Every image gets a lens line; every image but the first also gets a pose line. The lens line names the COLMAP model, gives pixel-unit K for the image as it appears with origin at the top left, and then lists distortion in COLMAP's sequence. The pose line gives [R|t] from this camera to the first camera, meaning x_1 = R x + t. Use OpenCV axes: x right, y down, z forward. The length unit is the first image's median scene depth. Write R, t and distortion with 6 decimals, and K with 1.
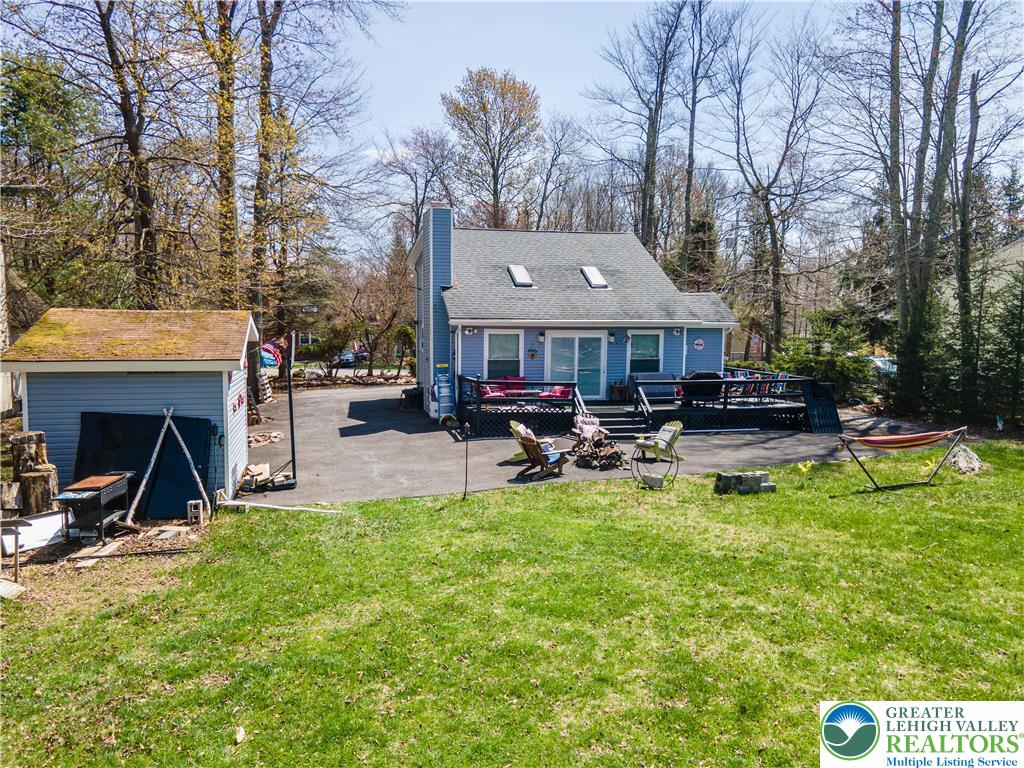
lens RADIAL K [[743.6, 0, 502.0], [0, 743.6, 380.7], [0, 0, 1]] dist [0.035889, 0.017330]
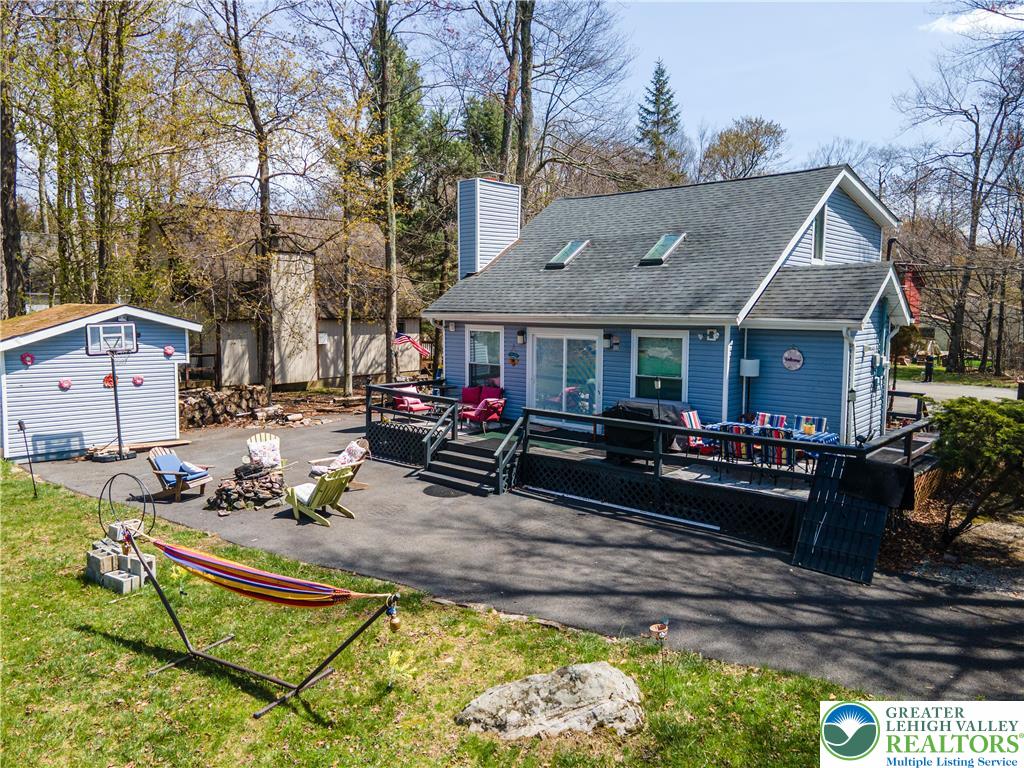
lens RADIAL K [[743.6, 0, 505.7], [0, 743.6, 389.1], [0, 0, 1]] dist [0.035889, 0.017330]
pose [[0.562232, 0.084463, -0.822655, 0.644527], [-0.071049, 0.996026, 0.053706, -0.044980], [0.823922, 0.028253, 0.565999, 0.562410]]
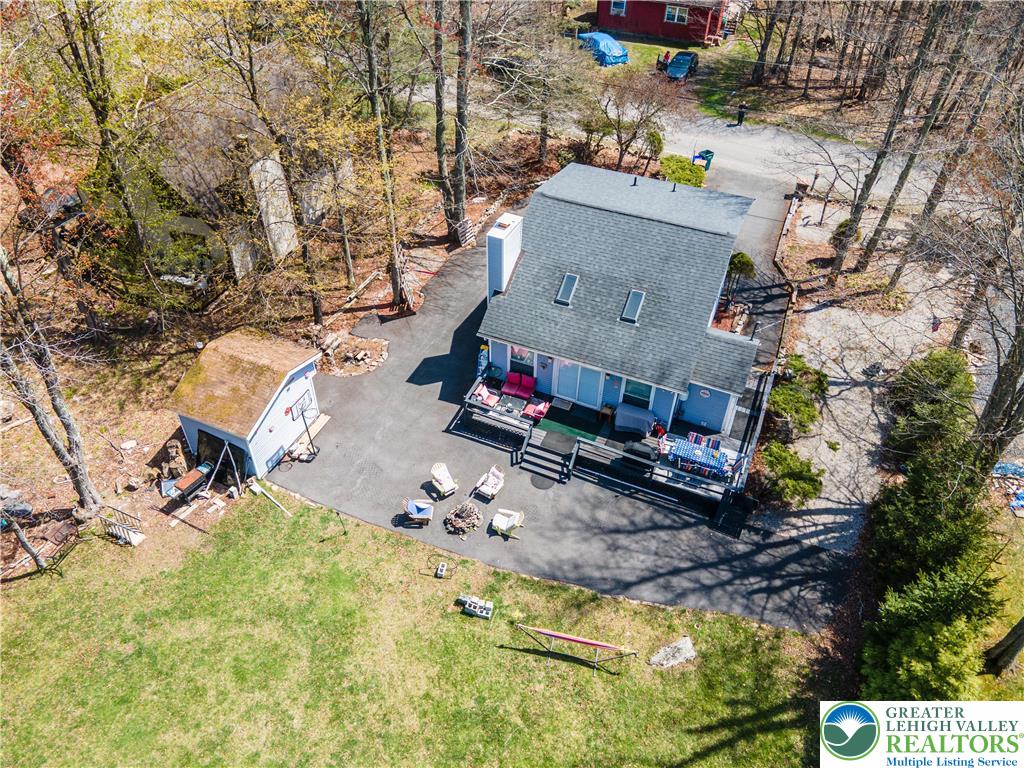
lens RADIAL K [[743.6, 0, 503.0], [0, 743.6, 386.2], [0, 0, 1]] dist [0.035889, 0.017330]
pose [[0.780221, 0.424049, -0.459824, 0.572609], [-0.048737, 0.774103, 0.631181, -0.789603], [0.623602, -0.470050, 0.624638, 0.151246]]
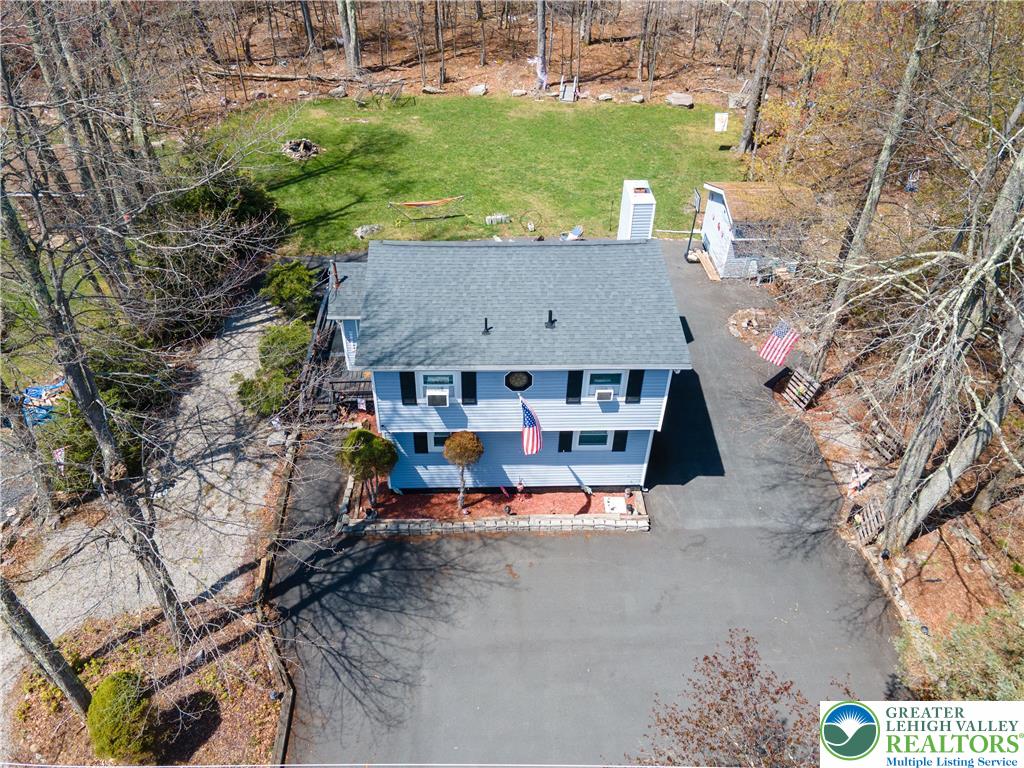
lens RADIAL K [[743.6, 0, 501.0], [0, 743.6, 384.2], [0, 0, 1]] dist [0.035889, 0.017330]
pose [[-0.974906, -0.148937, 0.165455, -0.113810], [0.006123, 0.725013, 0.688708, -0.734188], [-0.222531, 0.672439, -0.705908, 1.947791]]
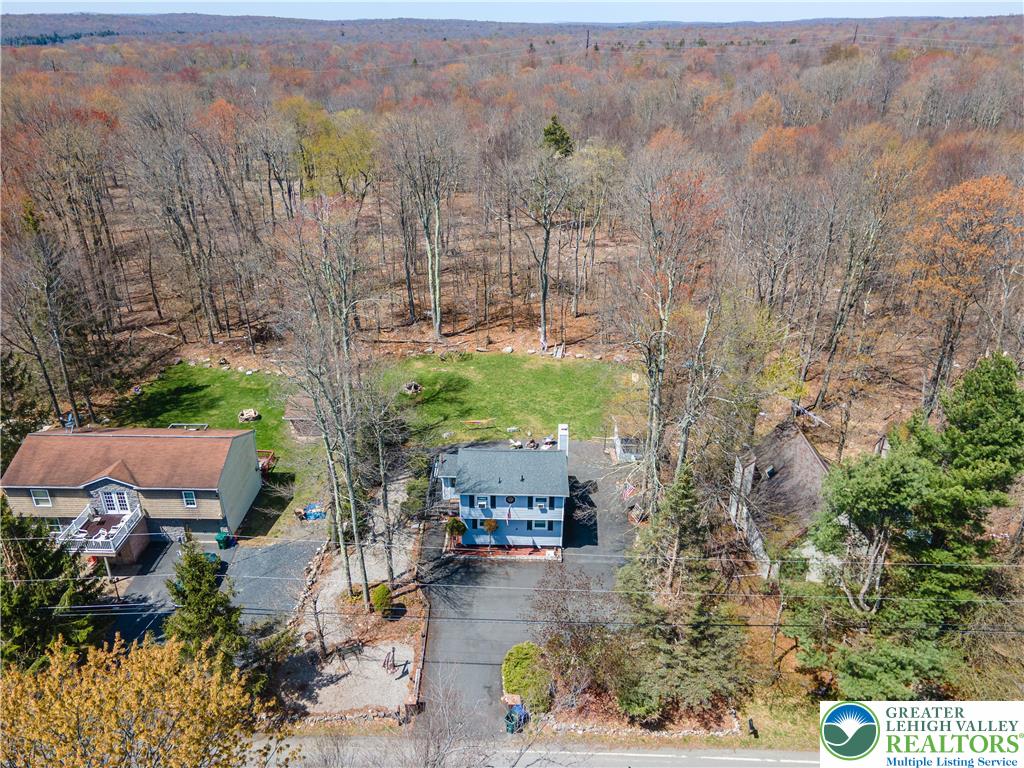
lens RADIAL K [[743.6, 0, 502.1], [0, 743.6, 372.8], [0, 0, 1]] dist [0.035889, 0.017330]
pose [[-0.961534, -0.119310, 0.247423, -0.491528], [0.020819, 0.866502, 0.498740, -1.660327], [-0.273897, 0.484706, -0.830687, 3.088062]]
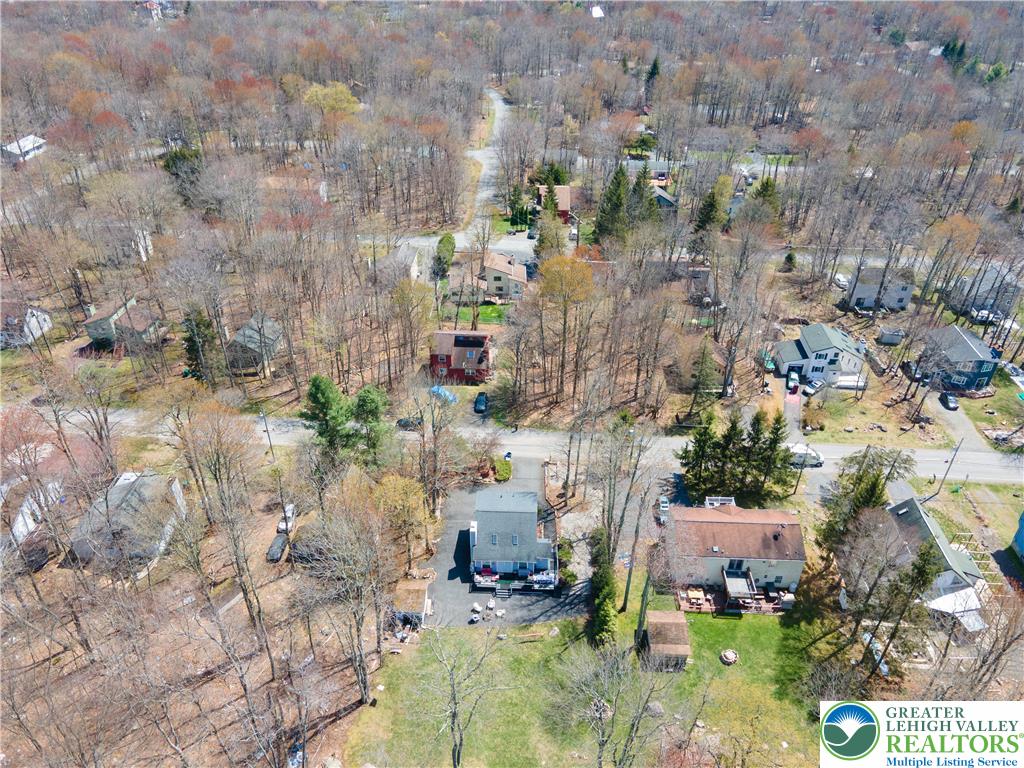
lens RADIAL K [[743.6, 0, 506.8], [0, 743.6, 390.6], [0, 0, 1]] dist [0.035889, 0.017330]
pose [[0.957713, 0.162511, -0.237436, 0.923457], [-0.022129, 0.864376, 0.502359, -2.901944], [0.286873, -0.475862, 0.831420, -1.929857]]
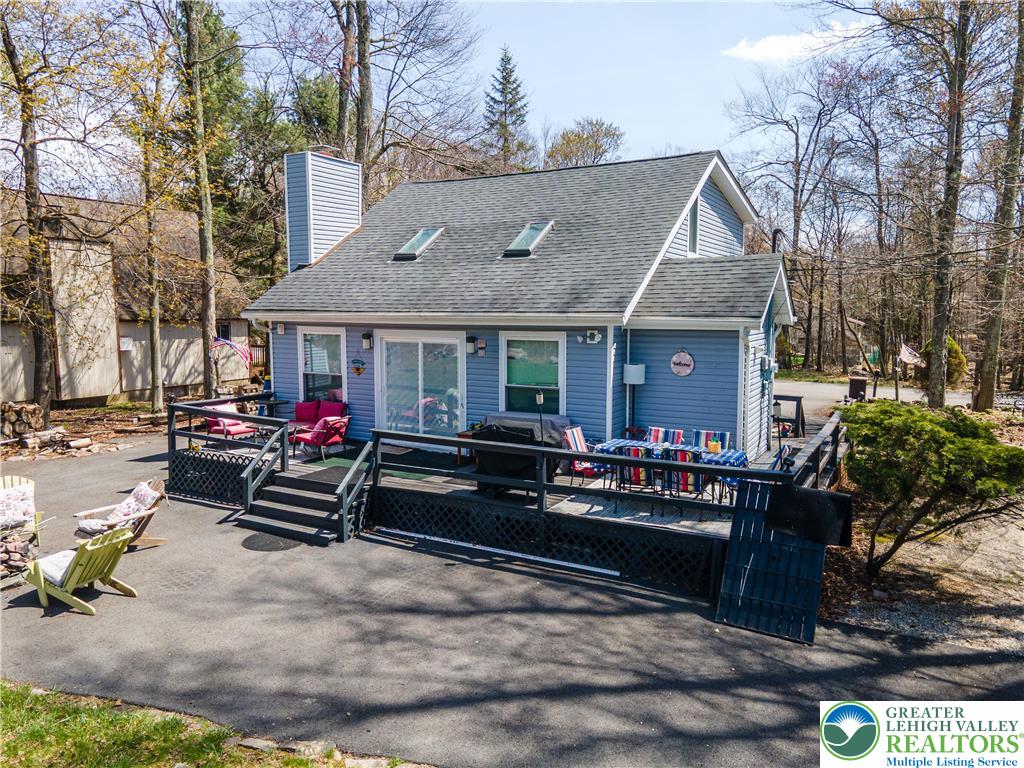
lens RADIAL K [[743.6, 0, 506.4], [0, 743.6, 388.2], [0, 0, 1]] dist [0.035889, 0.017330]
pose [[0.720523, 0.066685, -0.690217, 0.554645], [-0.055397, 0.997719, 0.038565, -0.049045], [0.691215, 0.010449, 0.722574, 0.625347]]
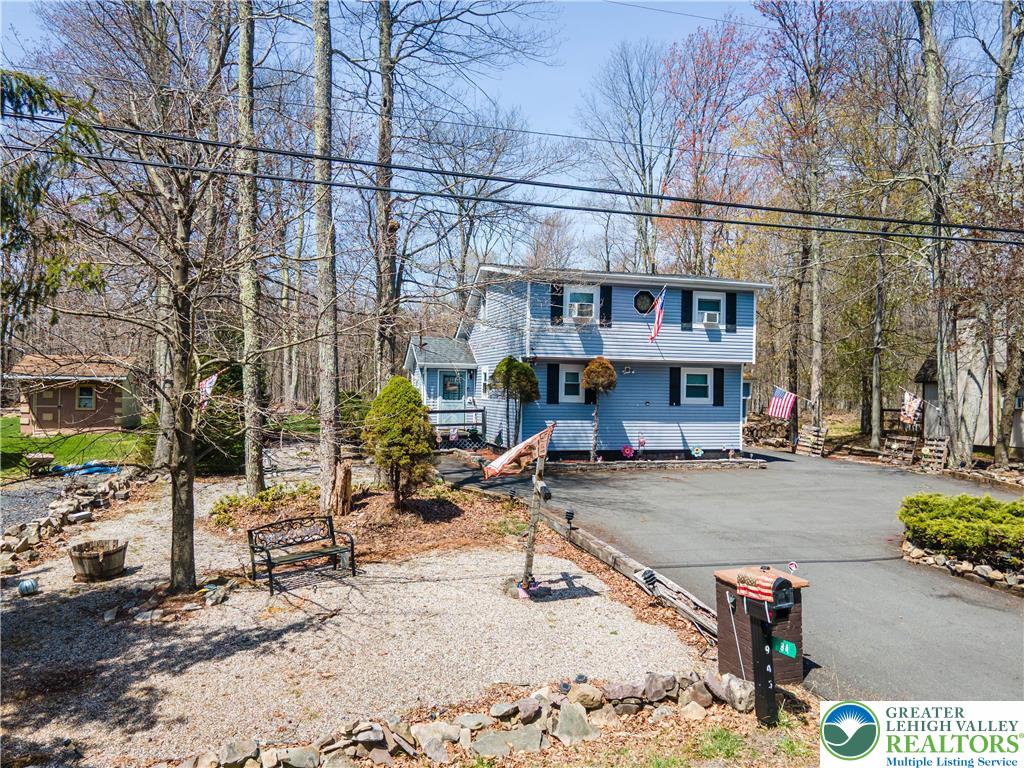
lens RADIAL K [[743.6, 0, 507.8], [0, 743.6, 377.3], [0, 0, 1]] dist [0.035889, 0.017330]
pose [[-0.999070, -0.019868, -0.038266, 0.209491], [-0.022724, 0.996870, 0.075721, -0.160525], [0.036642, 0.076521, -0.996394, 2.328904]]
